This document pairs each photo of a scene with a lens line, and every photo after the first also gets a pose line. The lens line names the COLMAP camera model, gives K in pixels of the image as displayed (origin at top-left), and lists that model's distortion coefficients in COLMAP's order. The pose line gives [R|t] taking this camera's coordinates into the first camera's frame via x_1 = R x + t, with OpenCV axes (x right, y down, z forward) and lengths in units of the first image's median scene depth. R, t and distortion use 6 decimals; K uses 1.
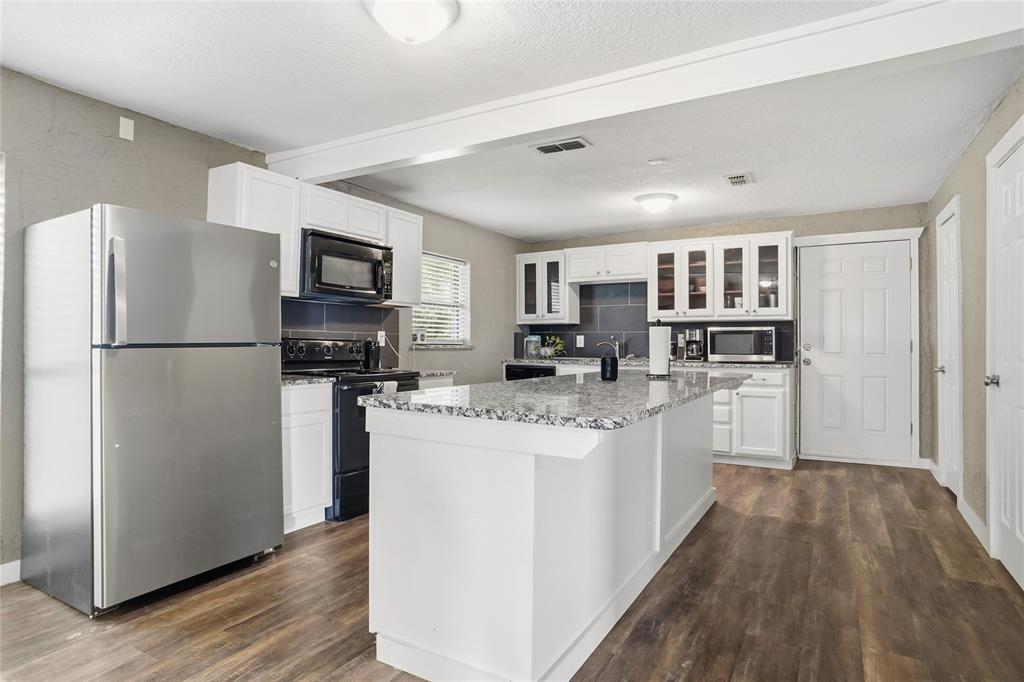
lens RADIAL K [[544.4, 0, 508.6], [0, 544.4, 343.7], [0, 0, 1]] dist [-0.024551, 0.004874]
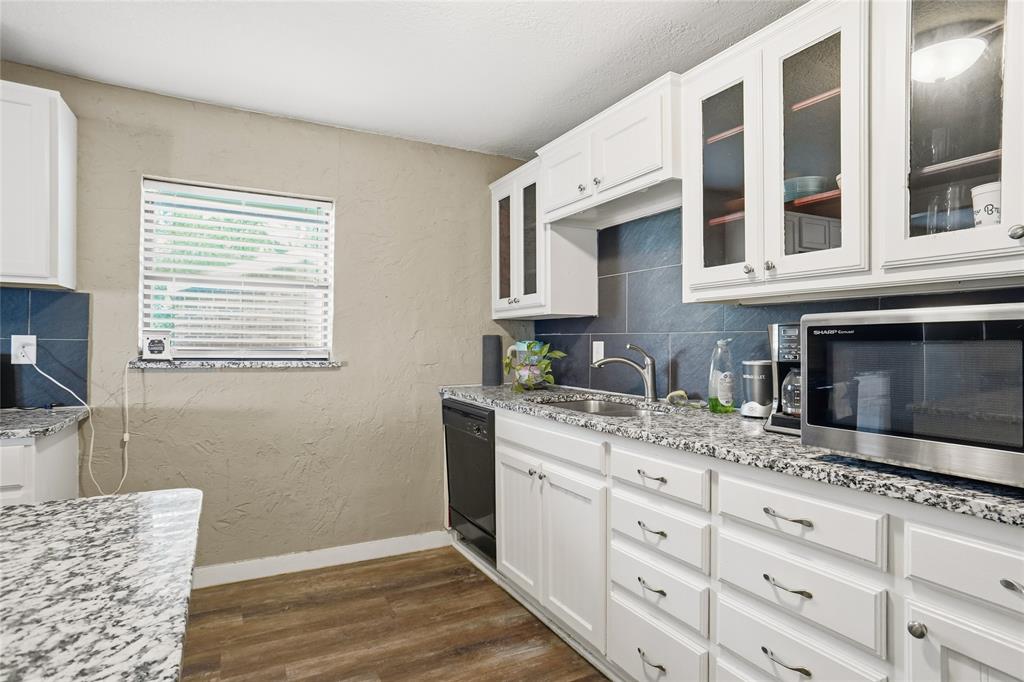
lens RADIAL K [[544.4, 0, 505.9], [0, 544.4, 340.5], [0, 0, 1]] dist [-0.024551, 0.004874]
pose [[0.858353, 0.001844, -0.513057, 0.336792], [-0.005425, 0.999970, -0.005483, -0.014152], [0.513031, 0.007490, 0.858337, 0.641955]]
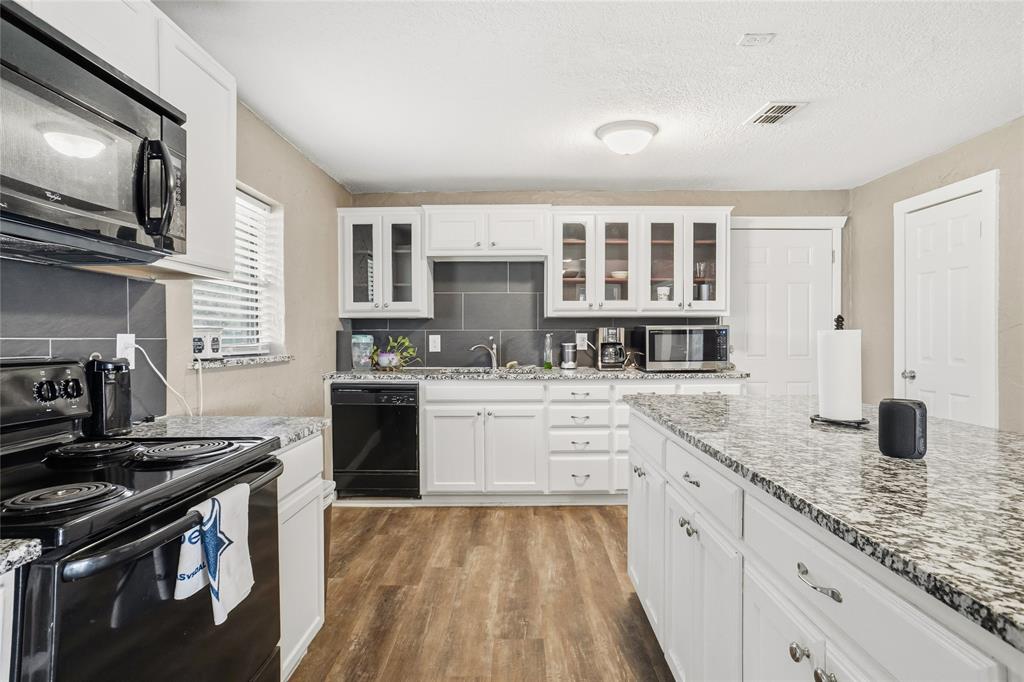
lens RADIAL K [[544.4, 0, 506.2], [0, 544.4, 331.2], [0, 0, 1]] dist [-0.024551, 0.004874]
pose [[0.867971, -0.001597, 0.496612, -0.149336], [0.006070, 0.999954, -0.007394, -0.015948], [-0.496577, 0.009432, 0.867941, 0.401184]]
